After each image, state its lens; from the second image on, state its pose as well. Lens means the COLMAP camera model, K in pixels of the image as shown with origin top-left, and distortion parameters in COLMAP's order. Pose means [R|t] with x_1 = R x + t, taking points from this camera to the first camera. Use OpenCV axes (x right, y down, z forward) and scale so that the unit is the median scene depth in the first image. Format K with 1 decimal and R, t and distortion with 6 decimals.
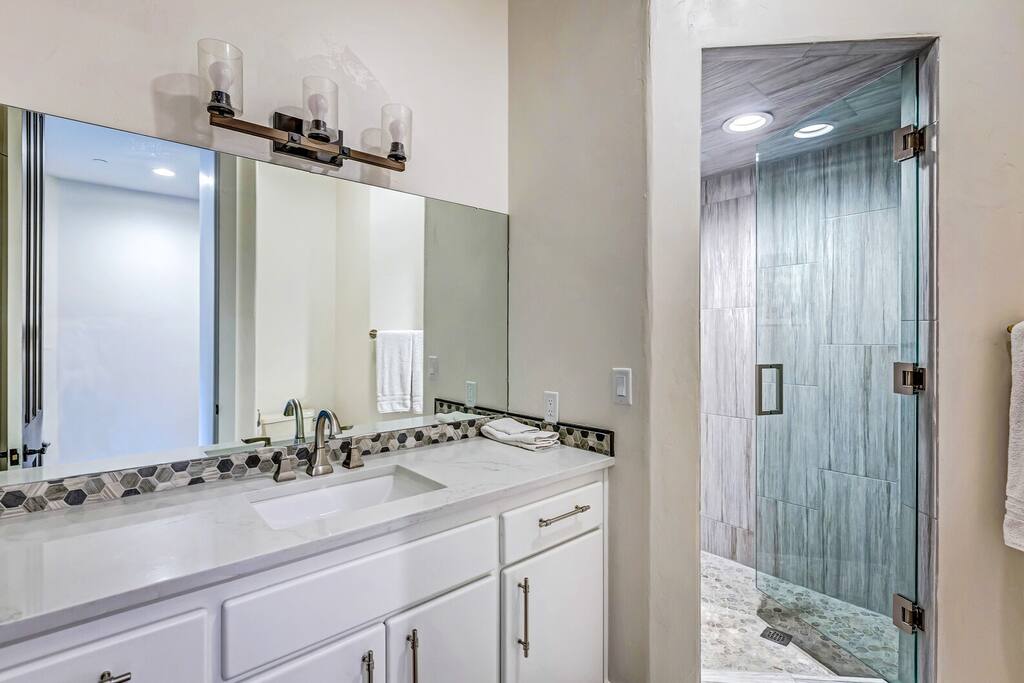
lens RADIAL K [[474.2, 0, 511.4], [0, 474.2, 332.3], [0, 0, 1]] dist [0.000132, -0.000279]
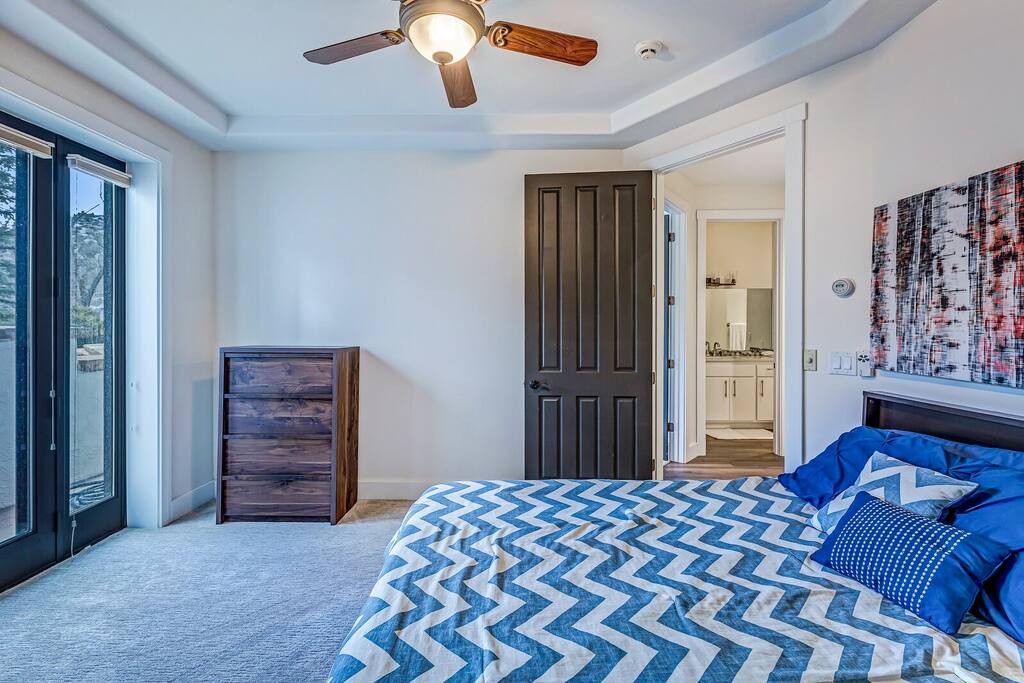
lens RADIAL K [[474.2, 0, 511.4], [0, 474.2, 332.3], [0, 0, 1]] dist [0.000132, -0.000279]
pose [[0.751570, 0.009162, -0.659590, 0.926431], [0.008230, 0.999695, 0.023265, -0.045515], [0.659602, -0.022914, 0.751266, -3.037140]]
